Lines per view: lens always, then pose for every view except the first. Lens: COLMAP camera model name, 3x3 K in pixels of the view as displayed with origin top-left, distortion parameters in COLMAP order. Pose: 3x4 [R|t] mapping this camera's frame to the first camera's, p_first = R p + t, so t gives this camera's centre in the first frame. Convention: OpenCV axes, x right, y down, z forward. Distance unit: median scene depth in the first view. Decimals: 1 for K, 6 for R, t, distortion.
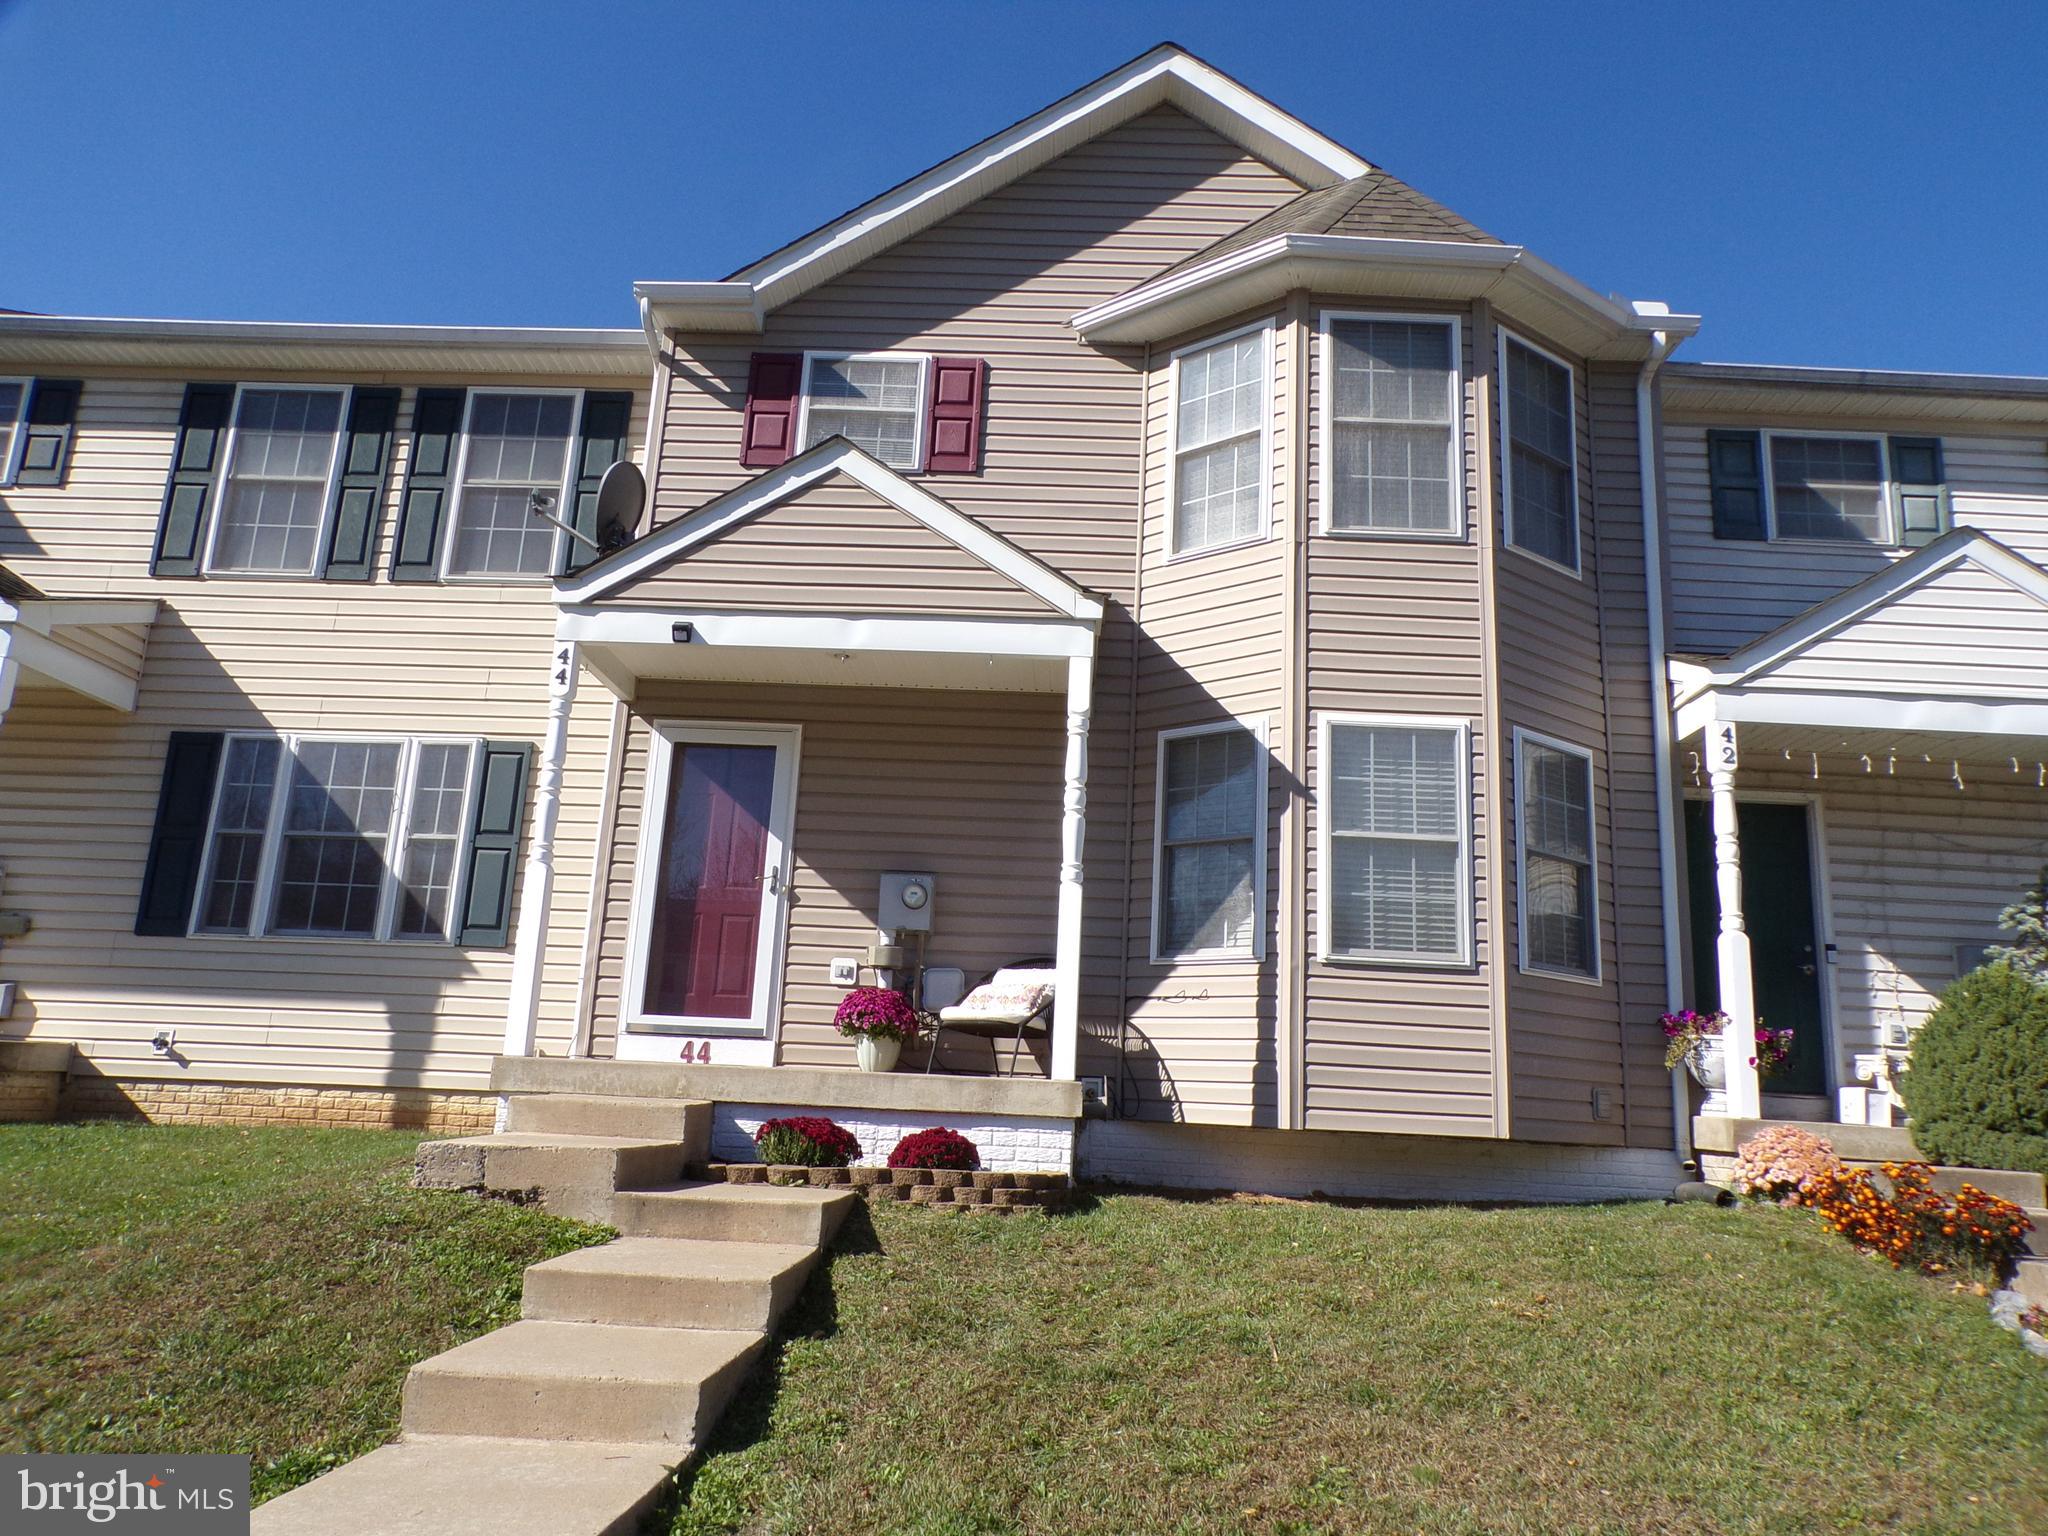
lens RADIAL K [[1404.0, 0, 1025.1], [0, 1404.0, 769.9], [0, 0, 1]] dist [0.012175, 0.006324]
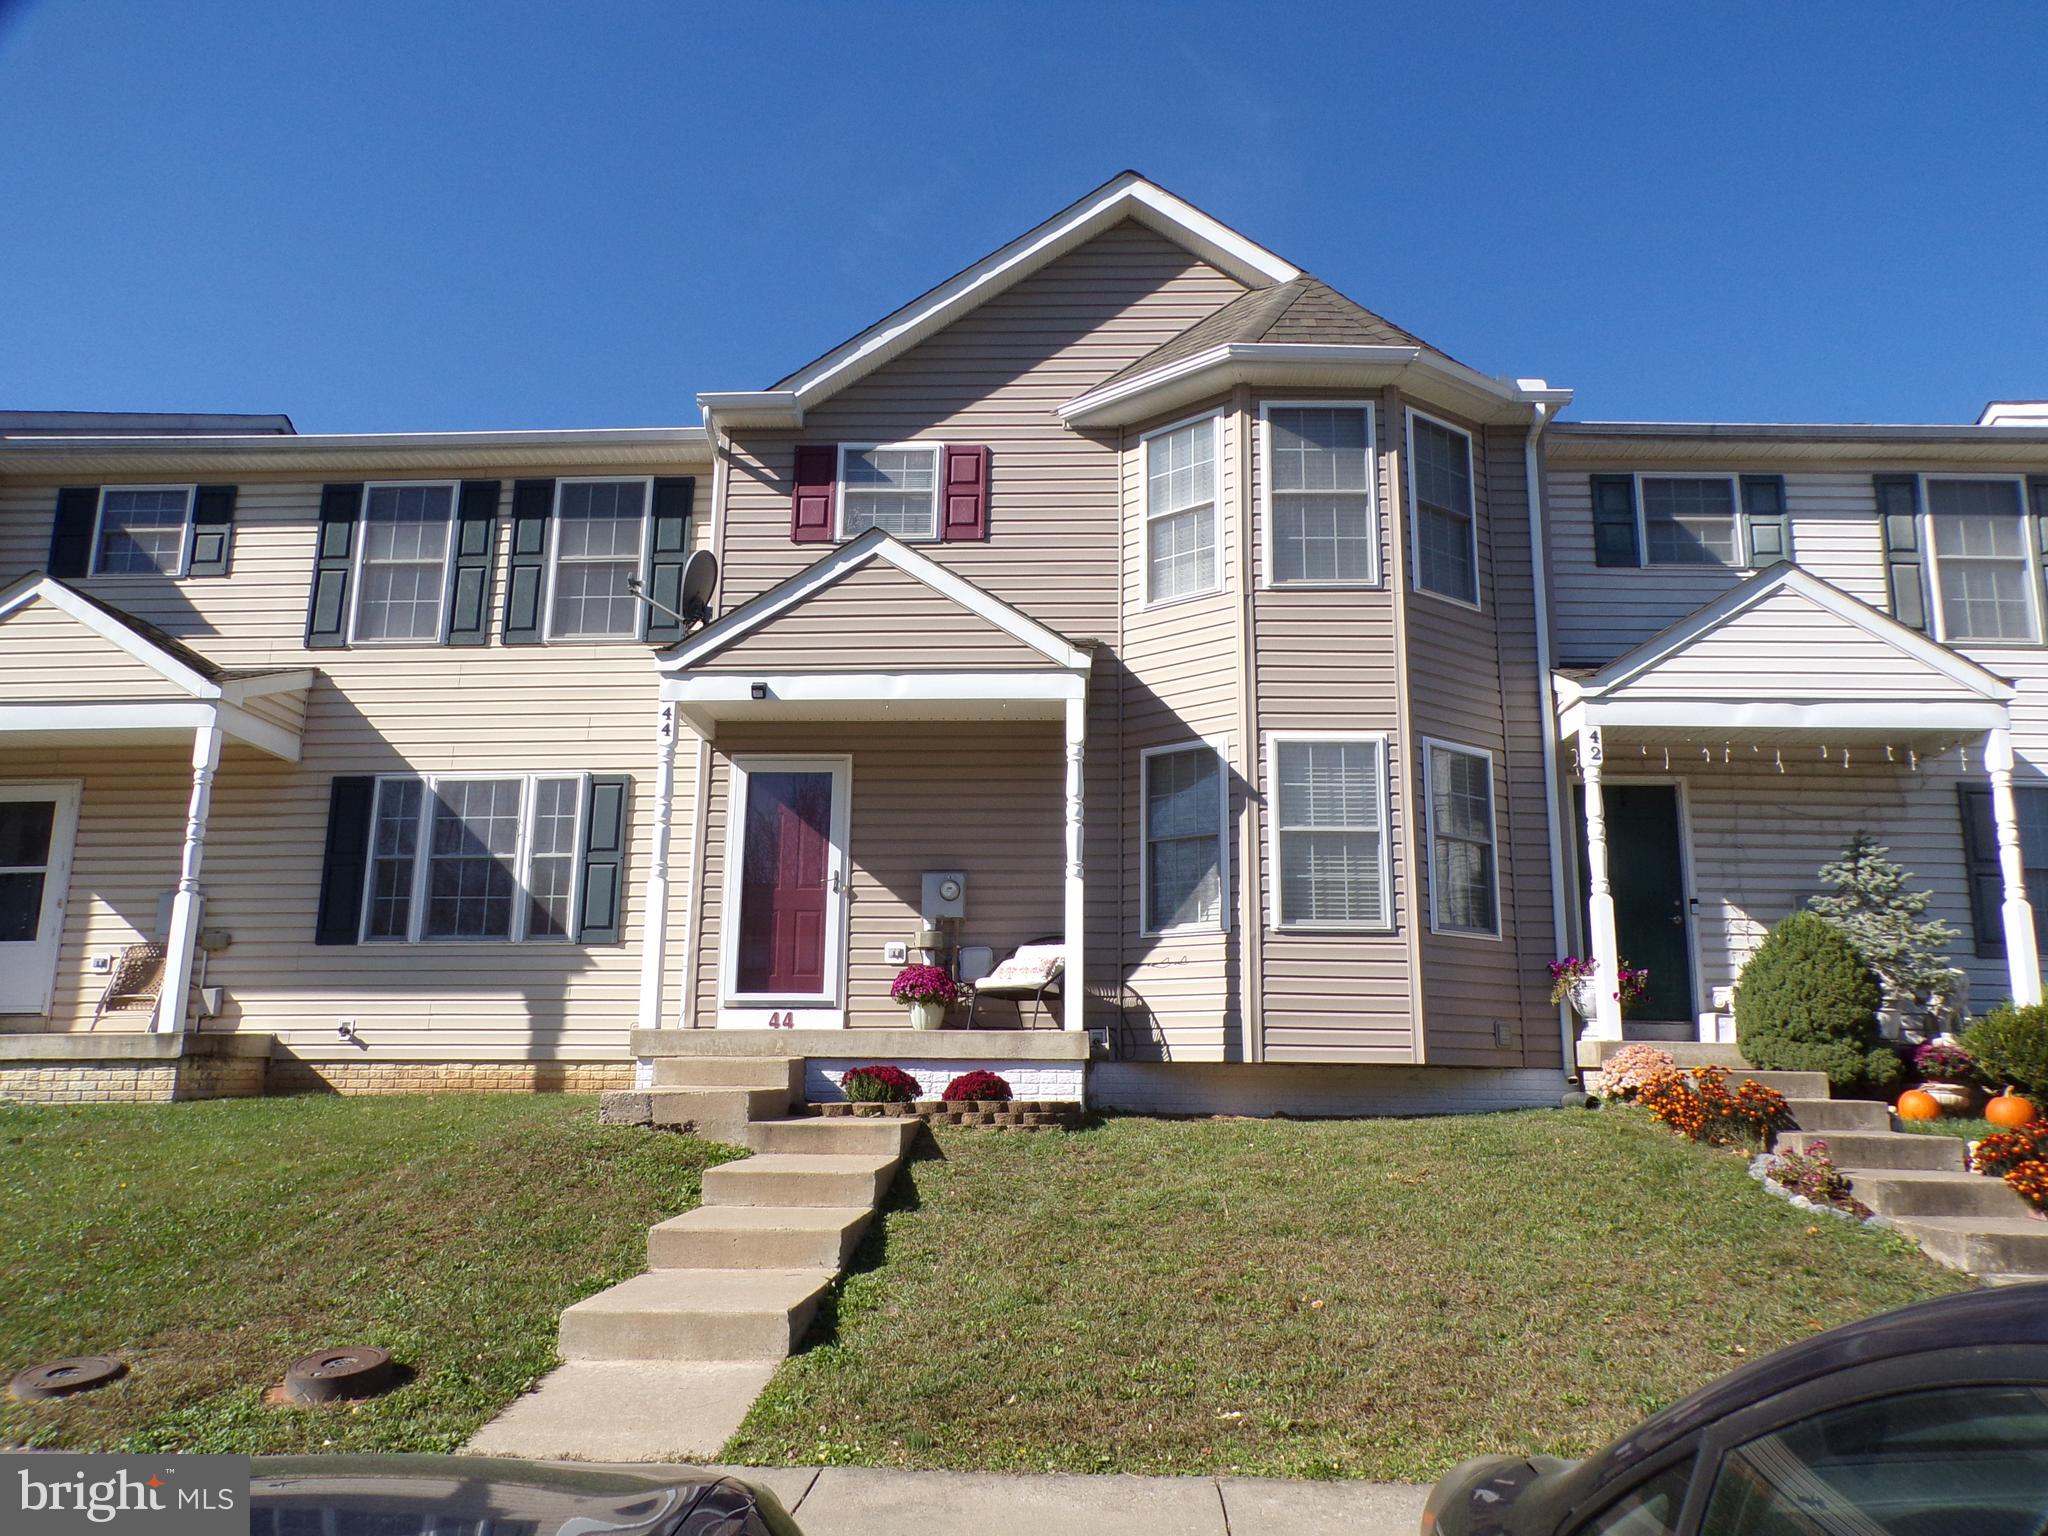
lens RADIAL K [[1404.0, 0, 1026.6], [0, 1404.0, 765.8], [0, 0, 1]] dist [0.012175, 0.006324]
pose [[0.999217, -0.039410, -0.003524, -0.001827], [0.039473, 0.999019, 0.020070, -0.042152], [0.002730, -0.020193, 0.999792, -0.239544]]
